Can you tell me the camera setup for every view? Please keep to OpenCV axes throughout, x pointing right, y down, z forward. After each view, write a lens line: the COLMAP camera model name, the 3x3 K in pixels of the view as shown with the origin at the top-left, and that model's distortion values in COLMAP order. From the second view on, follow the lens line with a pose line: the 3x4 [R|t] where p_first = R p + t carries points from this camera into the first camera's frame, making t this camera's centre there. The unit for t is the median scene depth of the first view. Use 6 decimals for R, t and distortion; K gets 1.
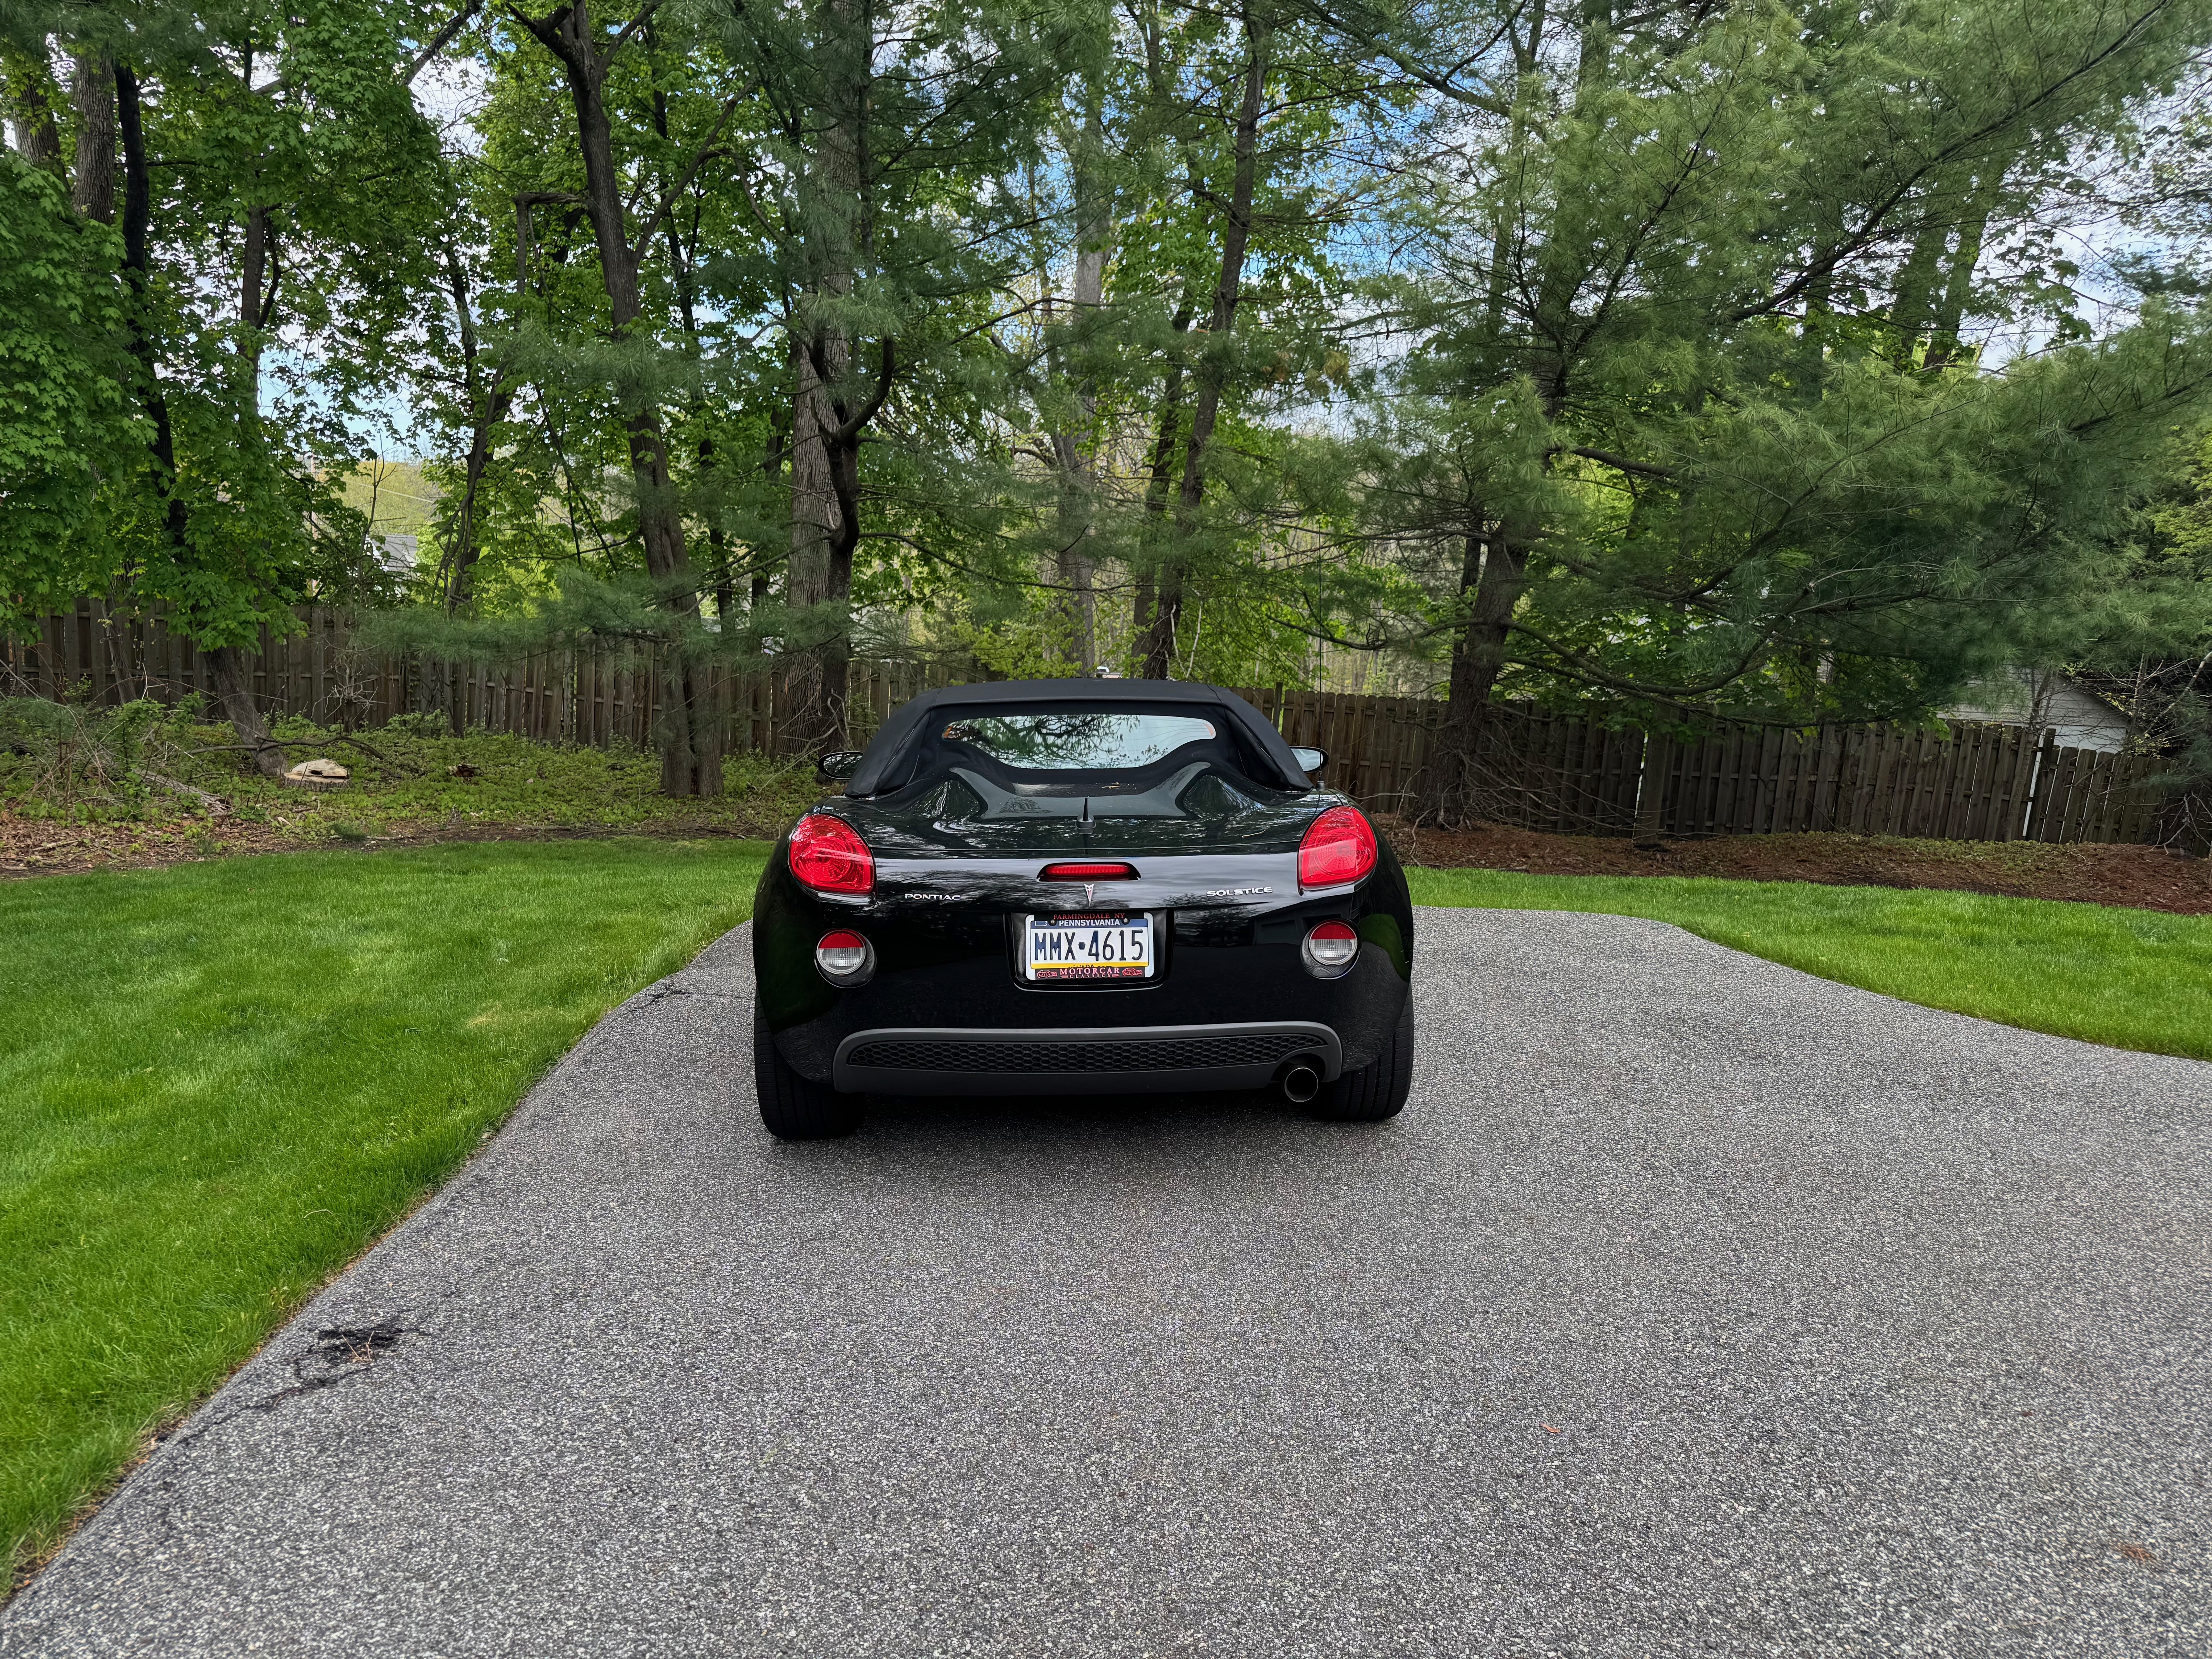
lens RADIAL K [[1548.0, 0, 1103.8], [0, 1548.0, 835.9], [0, 0, 1]] dist [0.053590, -0.077603]
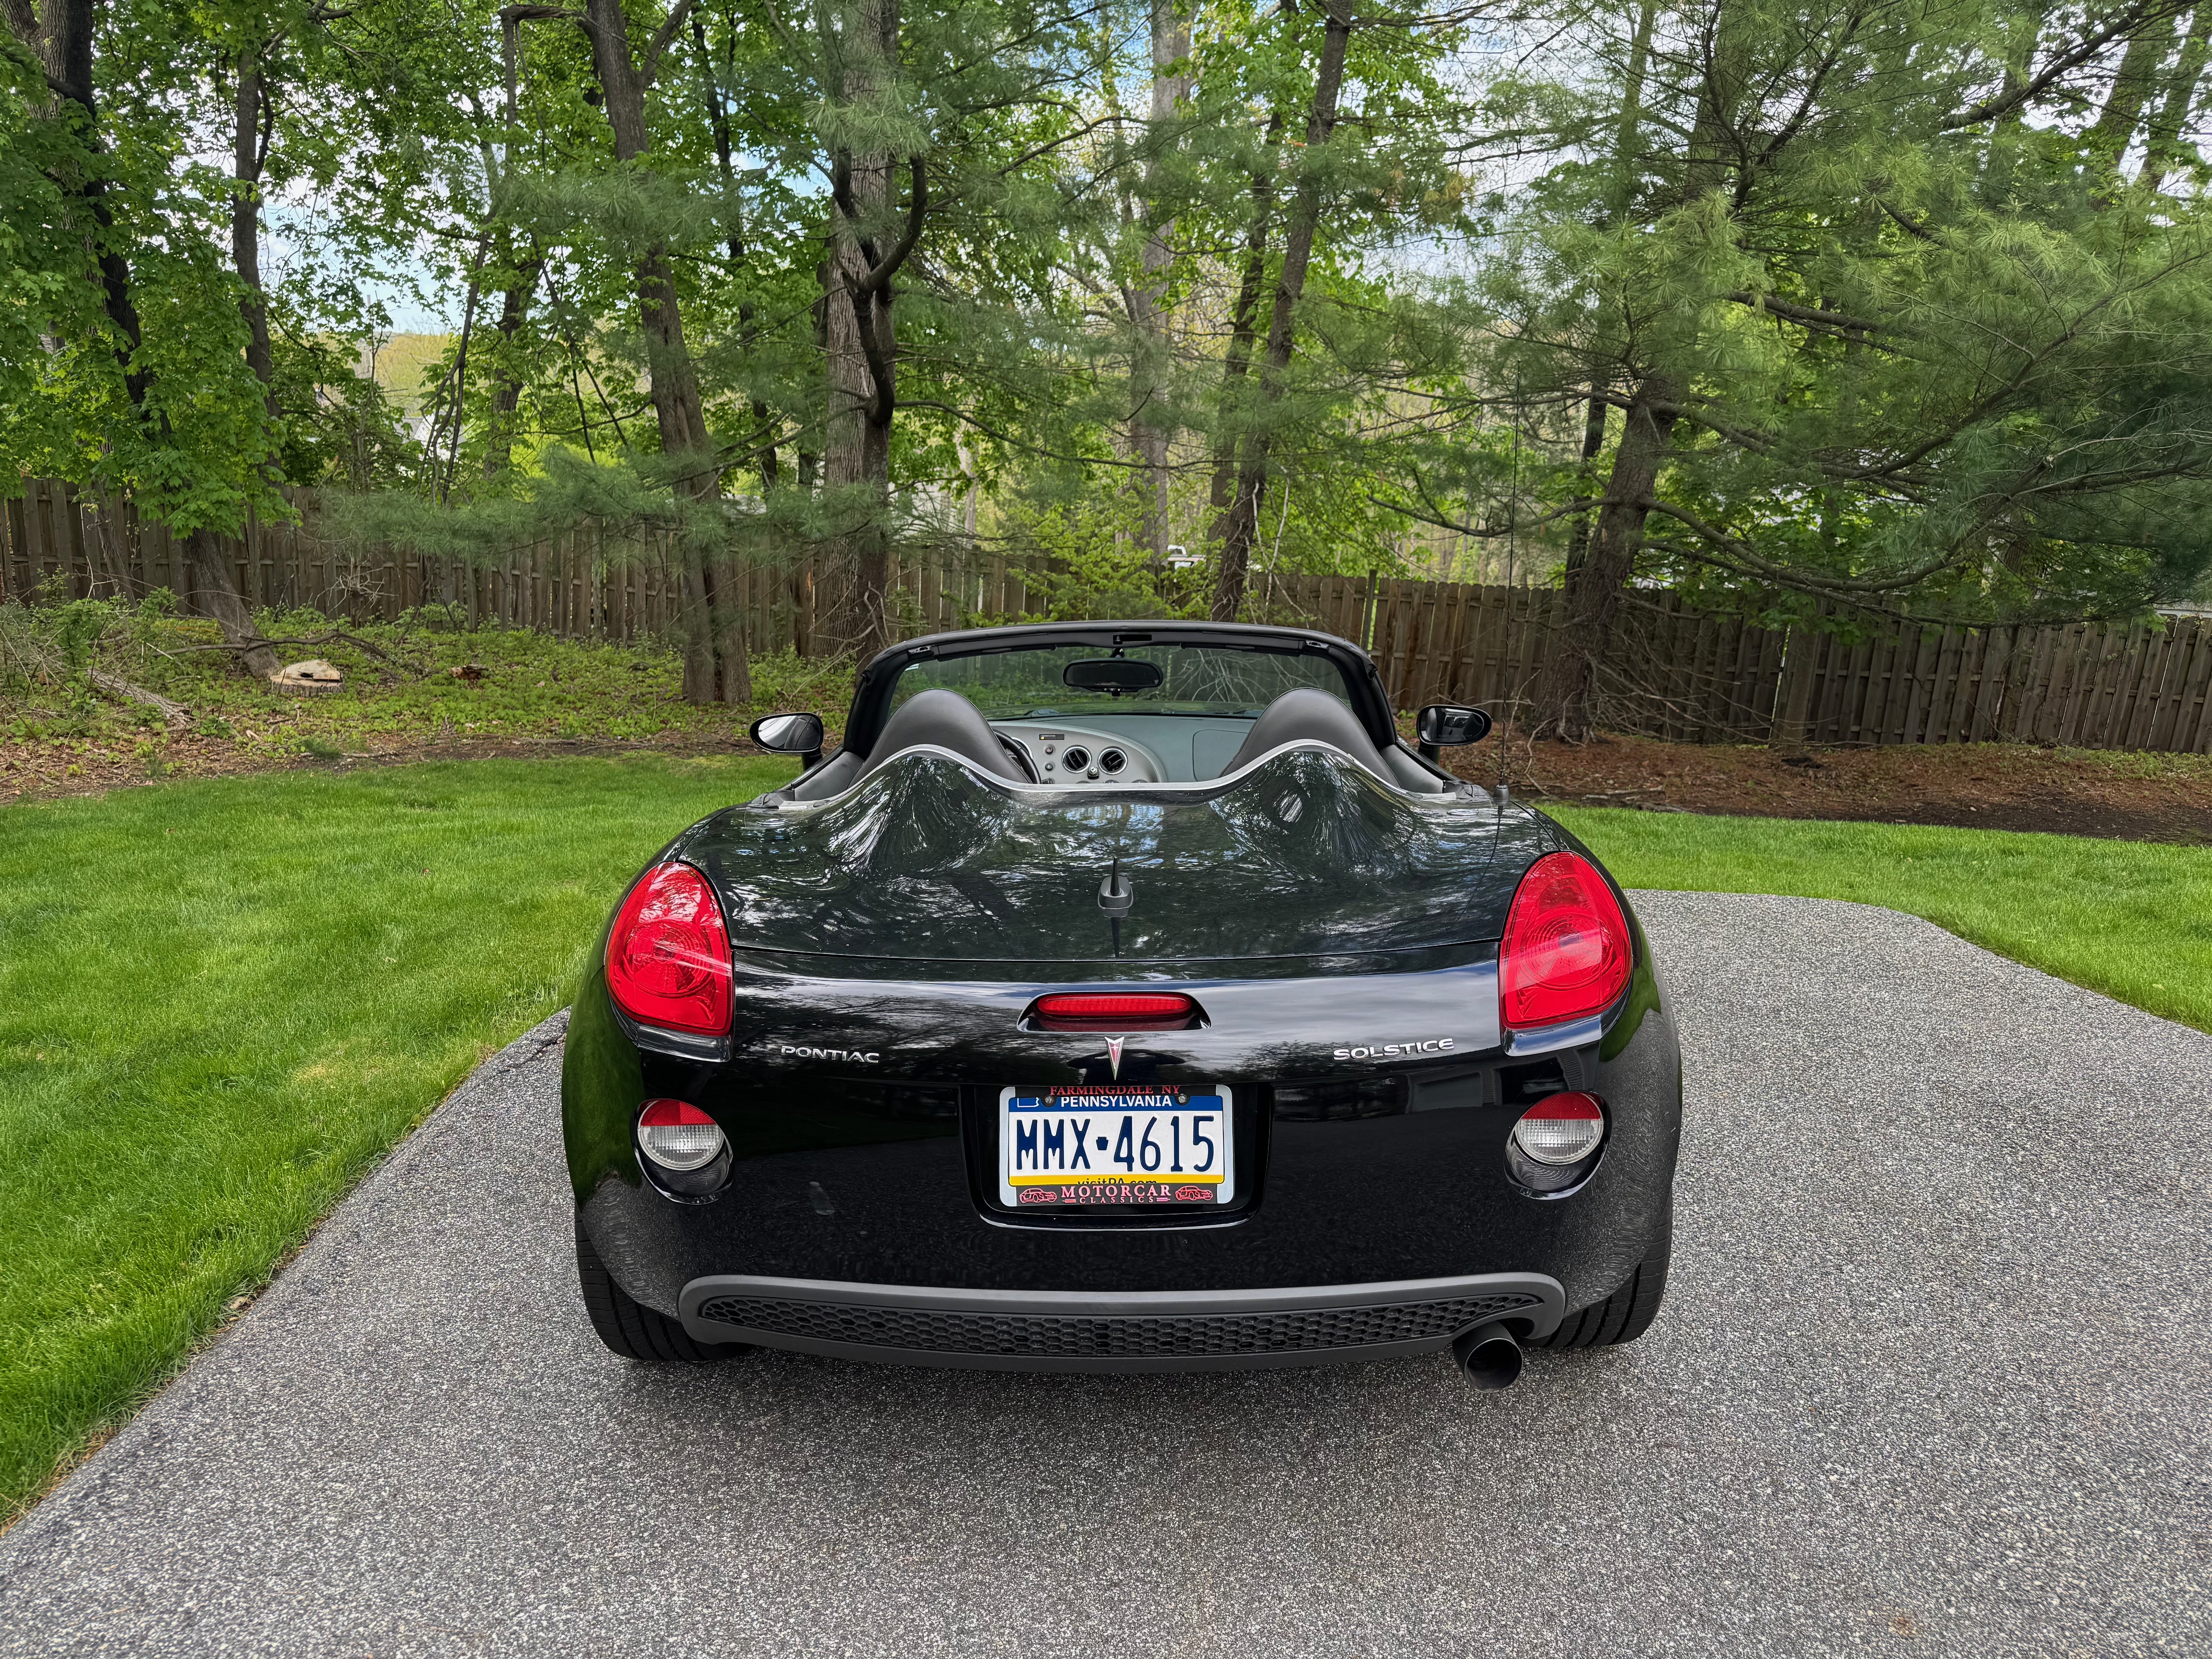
lens RADIAL K [[1542.9, 0, 1105.0], [0, 1542.9, 830.4], [0, 0, 1]] dist [0.045386, -0.063795]
pose [[0.998793, 0.007053, -0.048615, 0.003153], [-0.003374, 0.997152, 0.075349, -0.020173], [0.049008, -0.075094, 0.995971, 0.115560]]
